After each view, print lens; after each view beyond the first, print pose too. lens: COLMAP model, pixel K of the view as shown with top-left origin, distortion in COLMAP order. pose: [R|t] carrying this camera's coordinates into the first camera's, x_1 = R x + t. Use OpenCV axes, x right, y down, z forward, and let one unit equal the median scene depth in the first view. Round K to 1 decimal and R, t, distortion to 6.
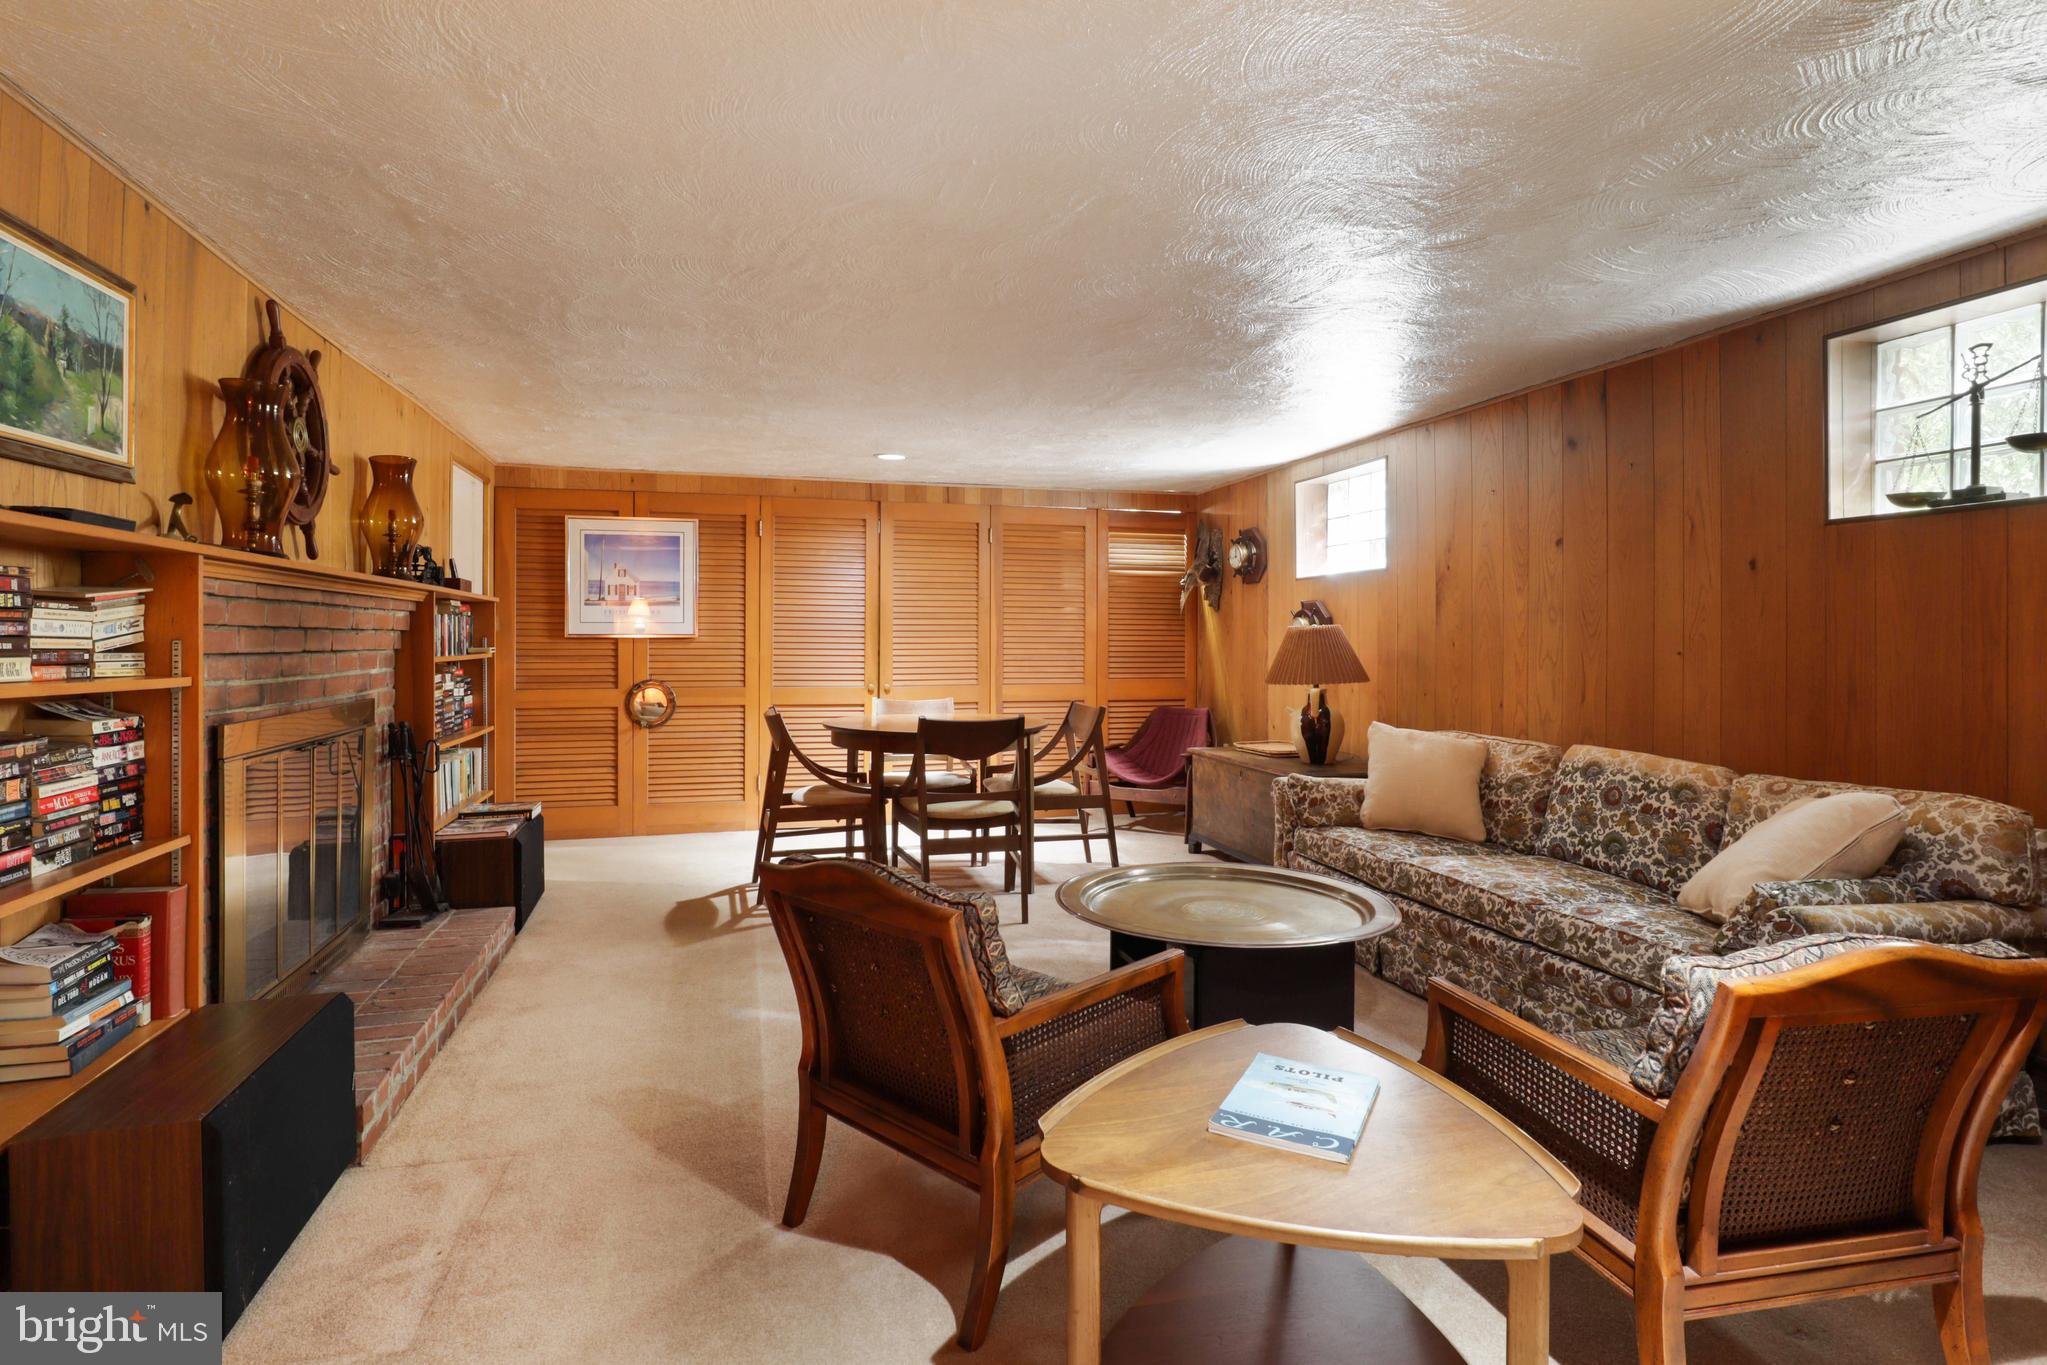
lens RADIAL K [[1034.5, 0, 1022.4], [0, 1034.5, 650.3], [0, 0, 1]] dist [-0.021420, 0.015558]
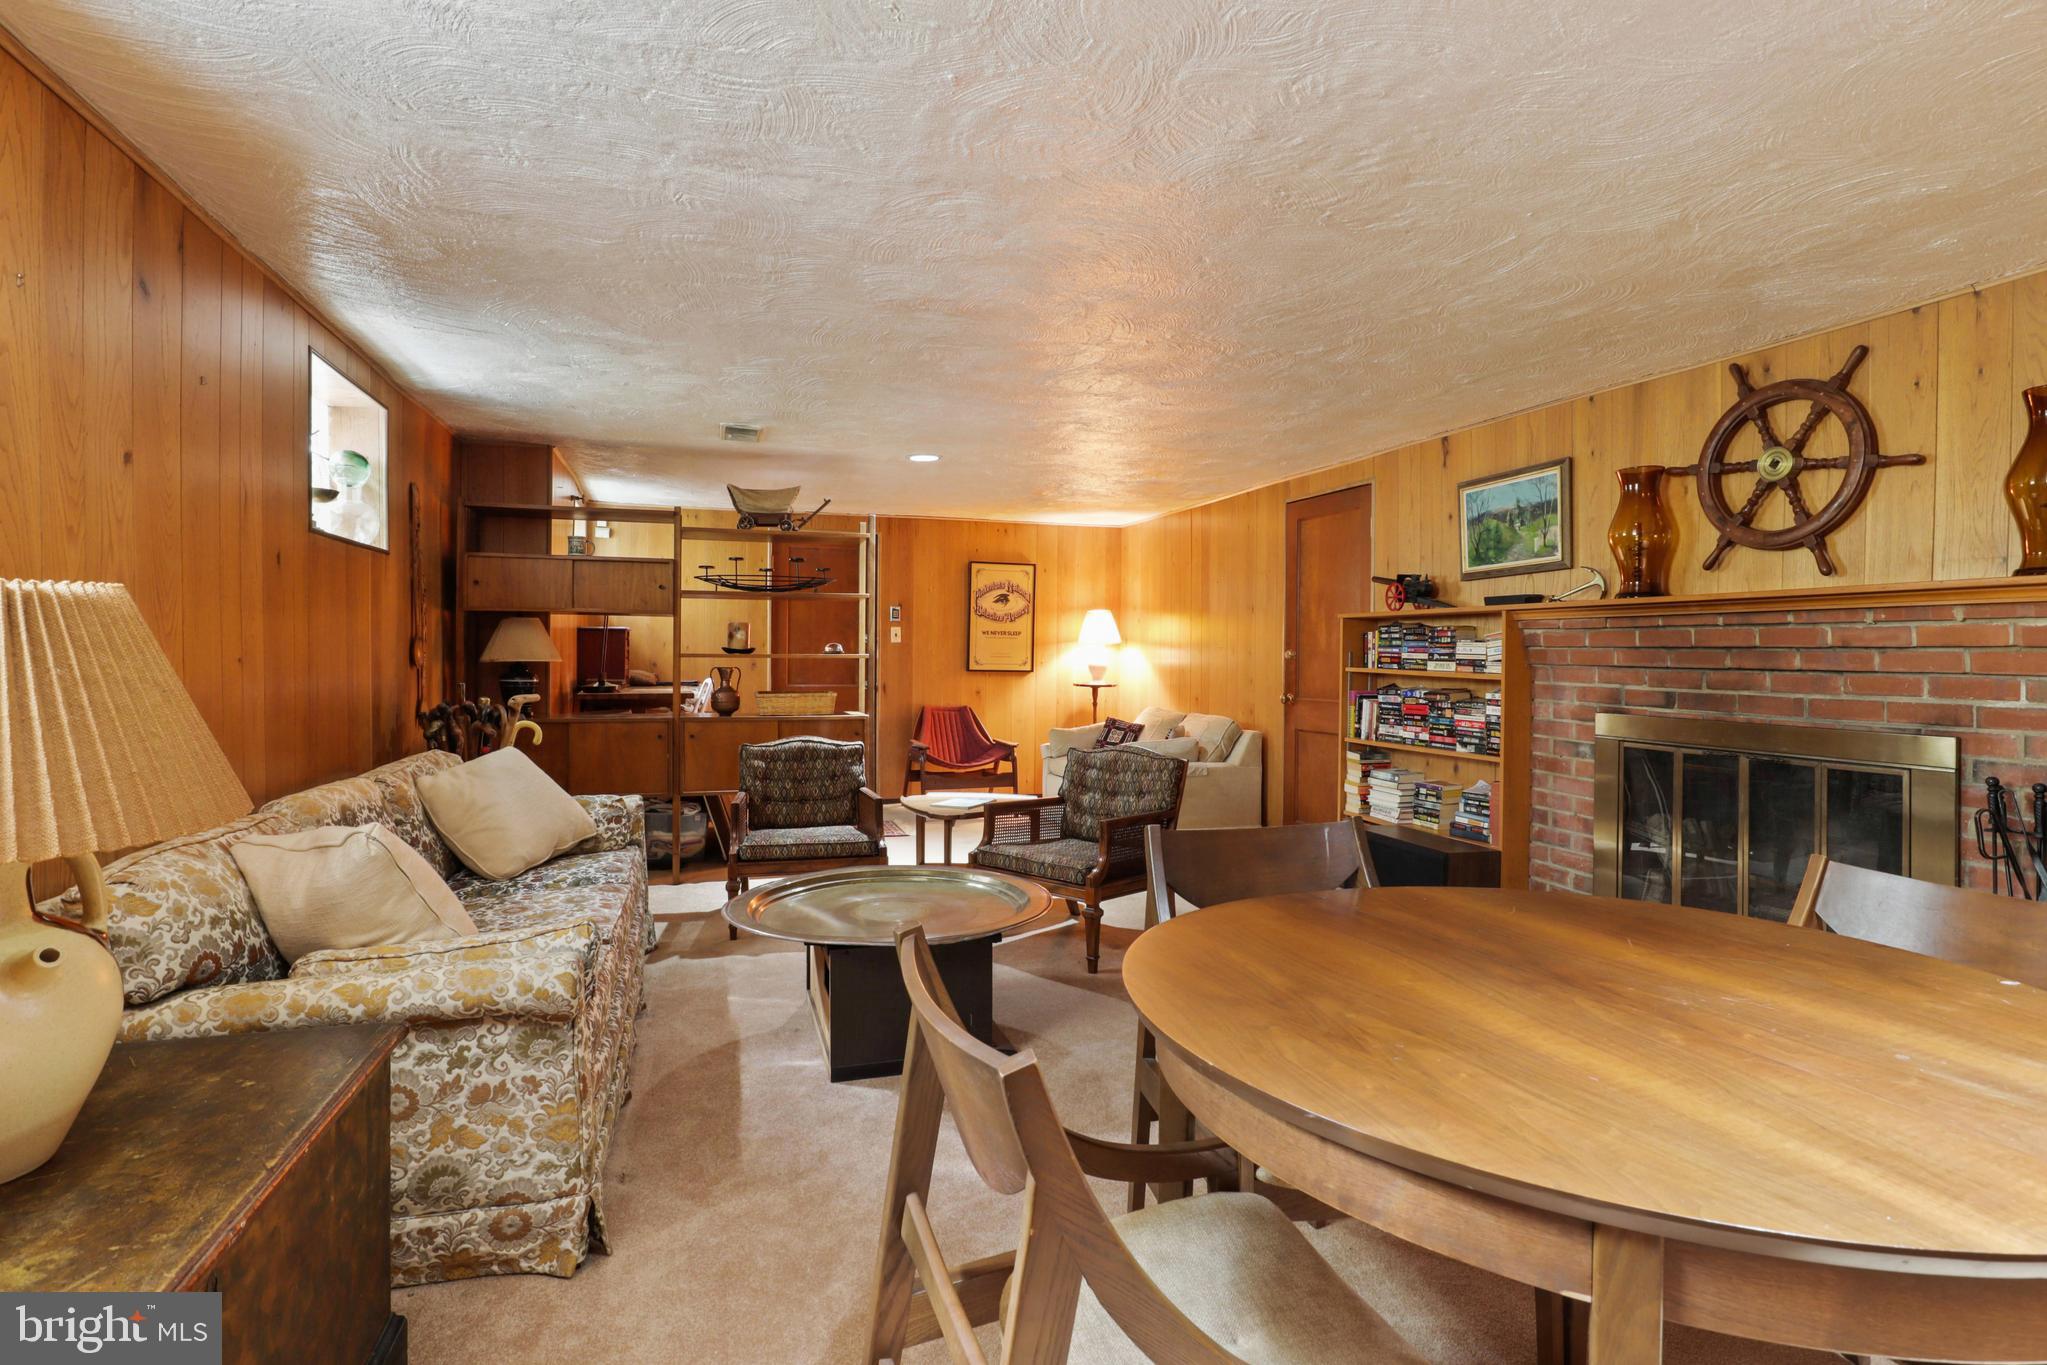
lens RADIAL K [[1034.5, 0, 1022.4], [0, 1034.5, 650.3], [0, 0, 1]] dist [-0.021420, 0.015558]
pose [[-0.999467, -0.009547, -0.031224, 0.088105], [-0.009798, 0.999921, 0.007891, -0.016511], [0.031146, 0.008193, -0.999481, 1.828959]]
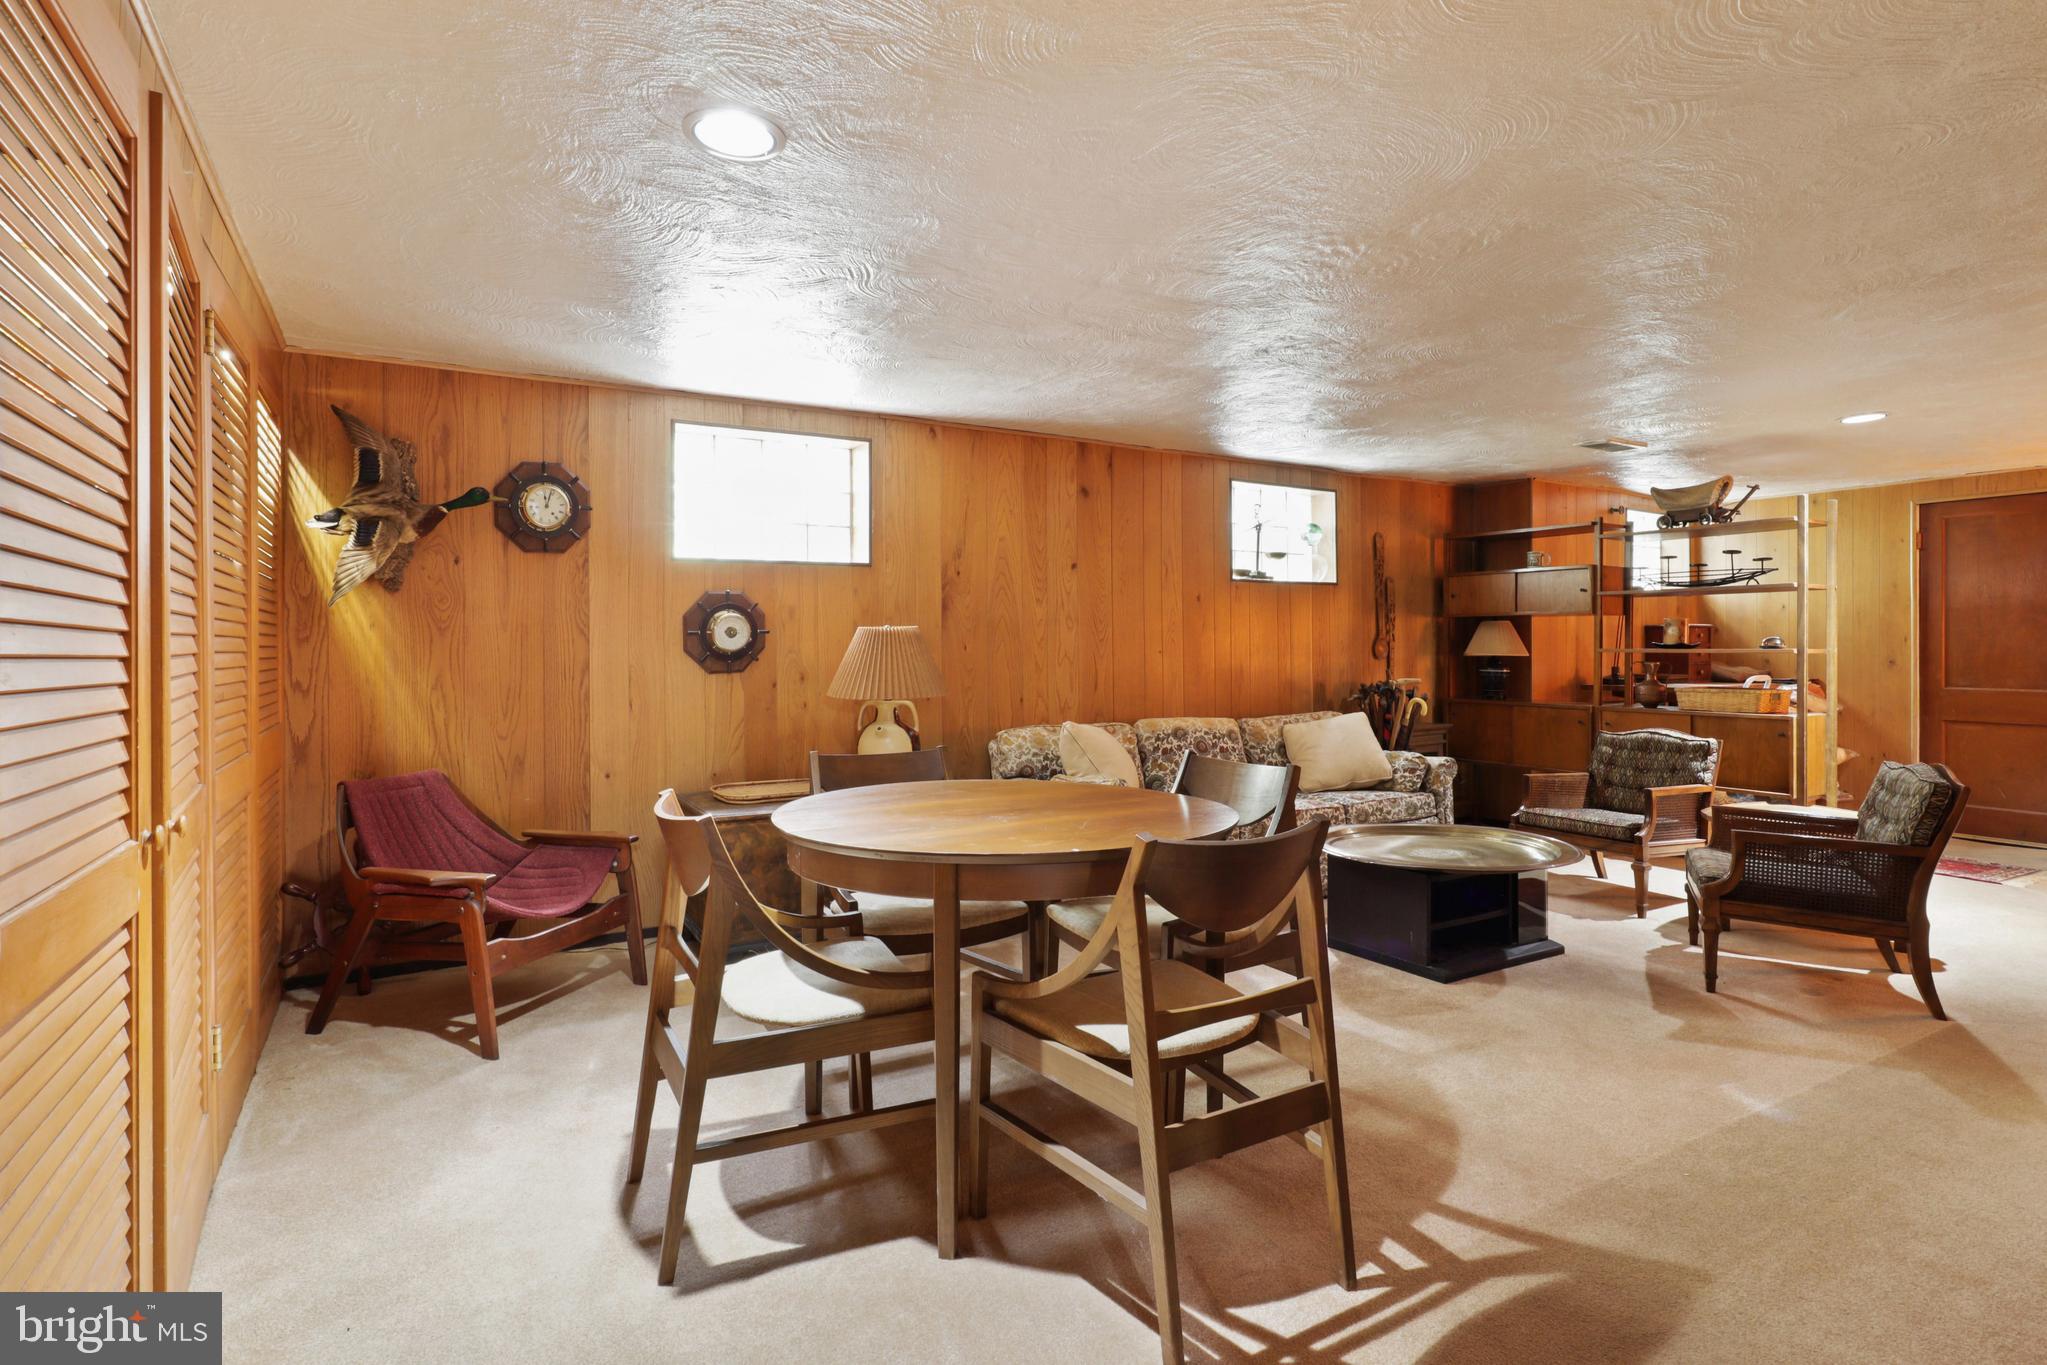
lens RADIAL K [[1034.5, 0, 1022.4], [0, 1034.5, 650.3], [0, 0, 1]] dist [-0.021420, 0.015558]
pose [[-0.253619, -0.005305, 0.967290, -0.822353], [0.008711, 0.999932, 0.007768, -0.013874], [-0.967265, 0.010397, -0.253556, 1.638675]]
